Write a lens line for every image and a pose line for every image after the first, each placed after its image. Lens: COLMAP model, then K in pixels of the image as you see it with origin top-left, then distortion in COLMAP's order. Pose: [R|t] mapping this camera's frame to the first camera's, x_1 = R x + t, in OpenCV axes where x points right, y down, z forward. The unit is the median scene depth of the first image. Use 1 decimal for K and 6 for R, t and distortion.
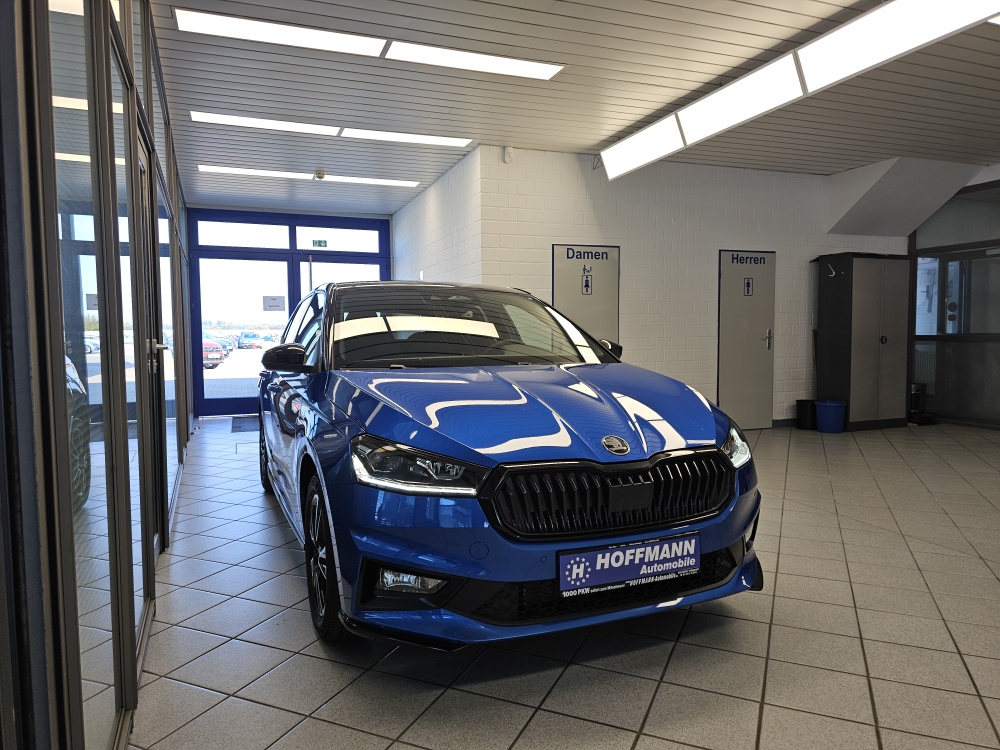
lens RADIAL K [[678.4, 0, 501.9], [0, 678.4, 382.2], [0, 0, 1]] dist [0.056859, -0.050521]
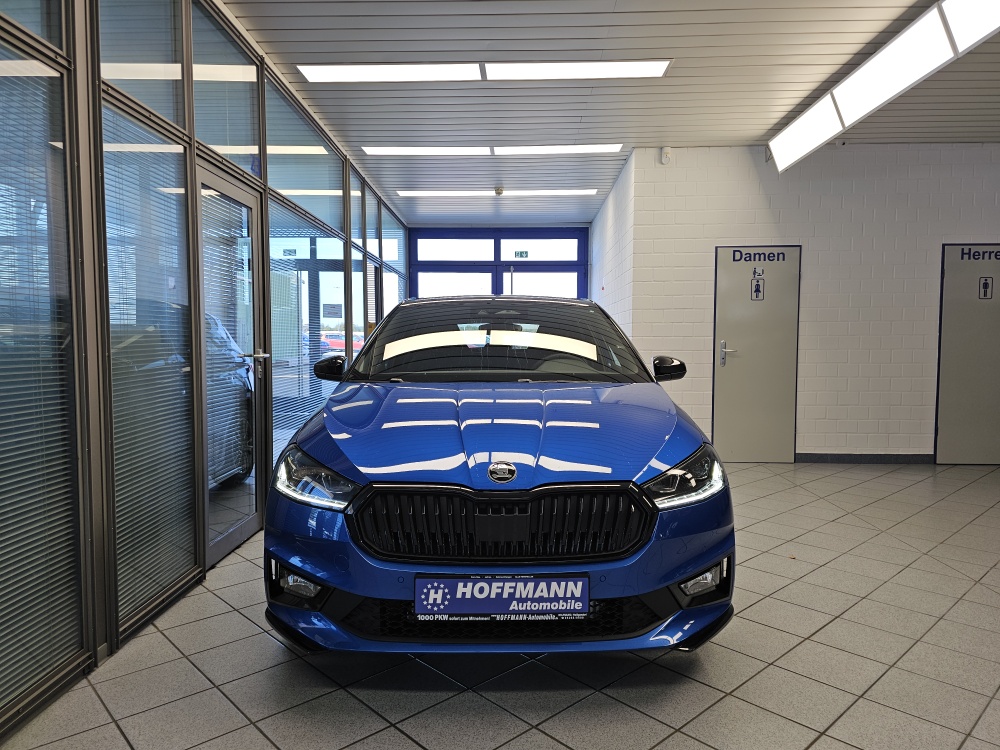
lens RADIAL K [[678.4, 0, 501.3], [0, 678.4, 383.3], [0, 0, 1]] dist [0.056859, -0.050521]
pose [[0.923541, 0.033519, -0.382031, 0.231174], [-0.034591, 0.999393, 0.004063, -0.016312], [0.381935, 0.009463, 0.924141, 0.047186]]
